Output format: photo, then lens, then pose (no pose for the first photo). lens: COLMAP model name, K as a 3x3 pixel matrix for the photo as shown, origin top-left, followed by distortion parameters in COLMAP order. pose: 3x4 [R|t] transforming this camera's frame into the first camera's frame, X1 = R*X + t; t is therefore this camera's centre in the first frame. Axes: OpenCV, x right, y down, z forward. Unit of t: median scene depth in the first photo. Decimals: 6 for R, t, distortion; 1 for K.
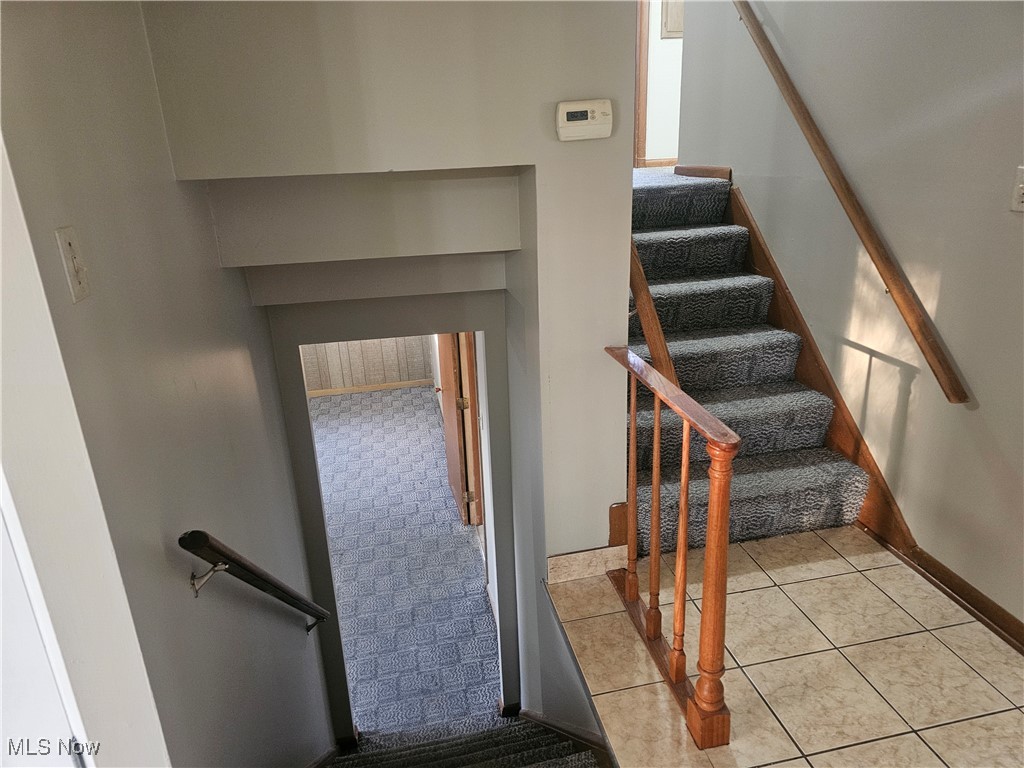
lens RADIAL K [[683.1, 0, 518.7], [0, 683.1, 372.1], [0, 0, 1]] dist [0.066044, -0.061995]
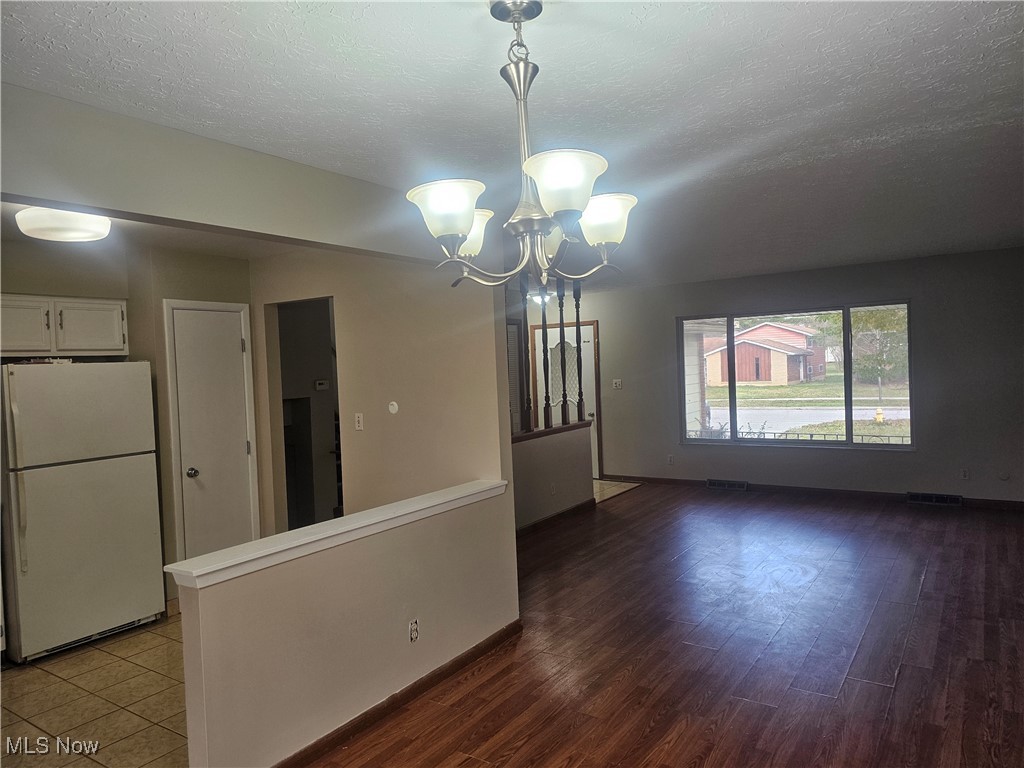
lens RADIAL K [[683.1, 0, 518.7], [0, 683.1, 372.1], [0, 0, 1]] dist [0.066044, -0.061995]
pose [[0.723910, -0.001868, 0.689892, -1.174407], [0.238726, 0.938897, -0.247955, 0.503181], [-0.647275, 0.344192, 0.680123, -1.518117]]
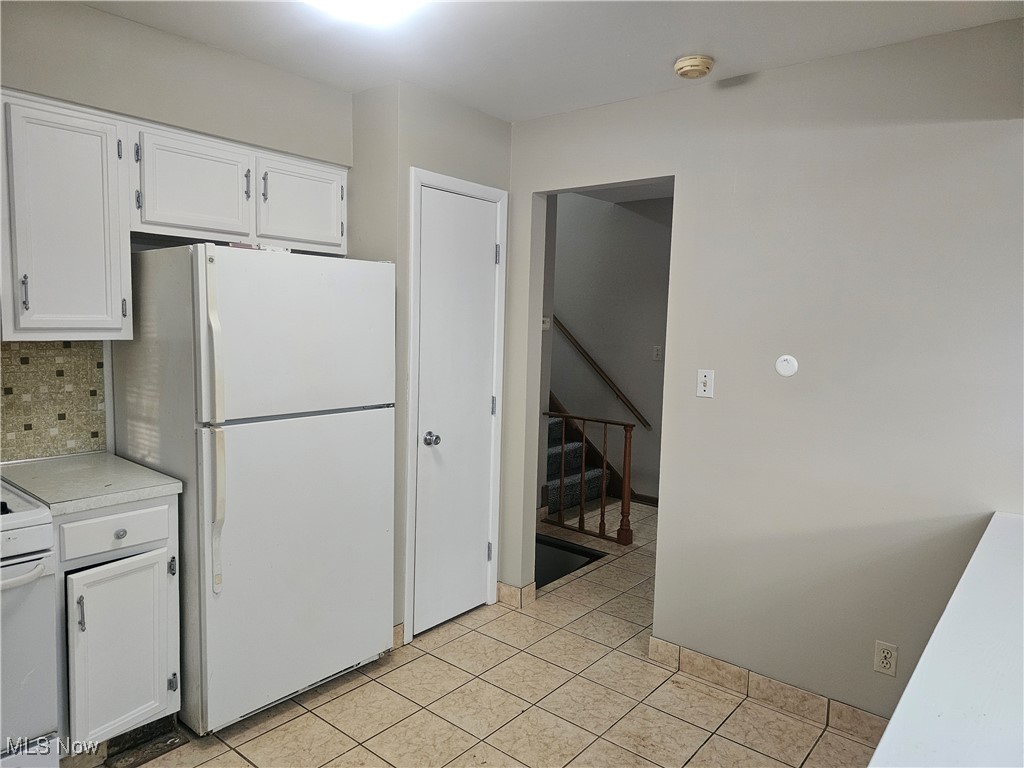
lens RADIAL K [[683.1, 0, 518.7], [0, 683.1, 372.1], [0, 0, 1]] dist [0.066044, -0.061995]
pose [[0.778634, 0.008992, 0.627414, -1.174429], [0.149162, 0.968582, -0.198995, 0.235818], [-0.609492, 0.248531, 0.752830, -0.630269]]
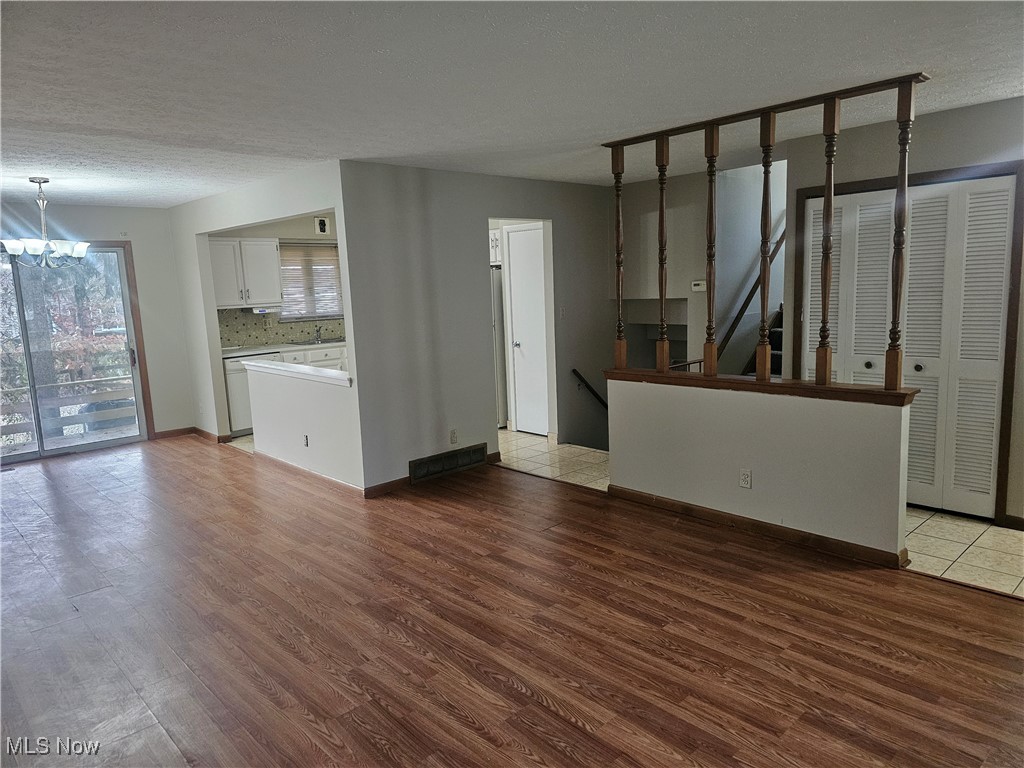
lens RADIAL K [[683.1, 0, 518.7], [0, 683.1, 372.1], [0, 0, 1]] dist [0.066044, -0.061995]
pose [[0.519747, 0.129753, -0.844409, 1.823096], [-0.259992, 0.965540, -0.011663, 0.220160], [0.813798, 0.225601, 0.535572, -1.017896]]
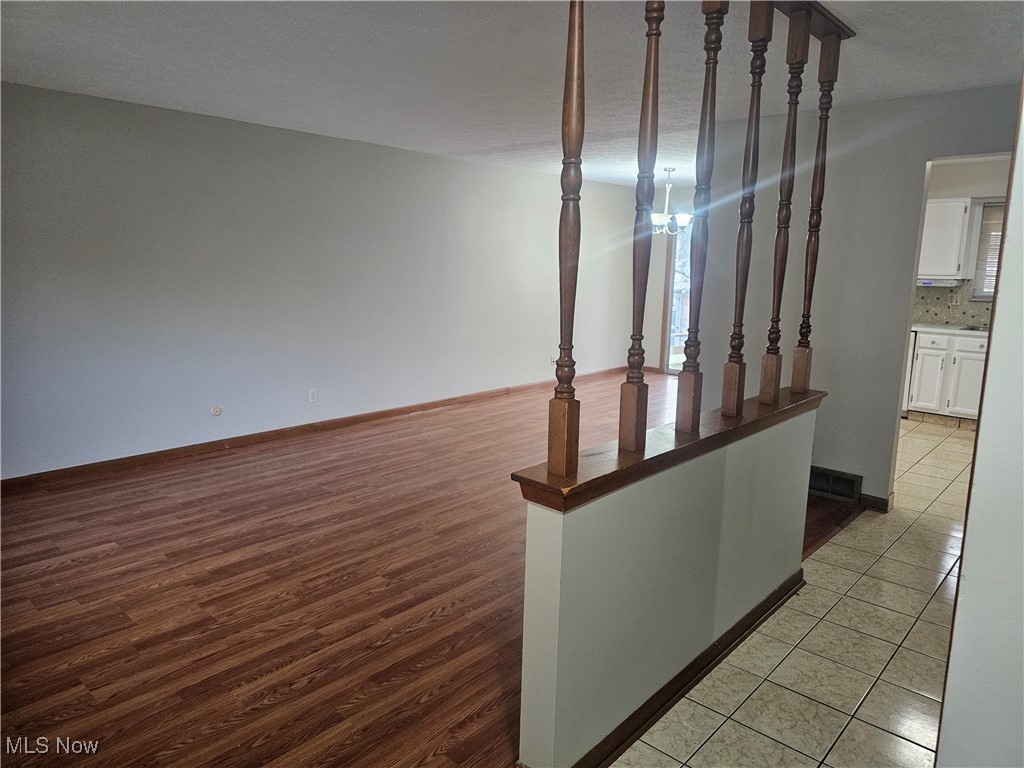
lens RADIAL K [[683.1, 0, 518.7], [0, 683.1, 372.1], [0, 0, 1]] dist [0.066044, -0.061995]
pose [[-0.812107, 0.116360, -0.571790, 1.474689], [-0.179789, 0.882343, 0.434909, -0.367358], [0.555121, 0.455994, -0.695637, 0.793668]]
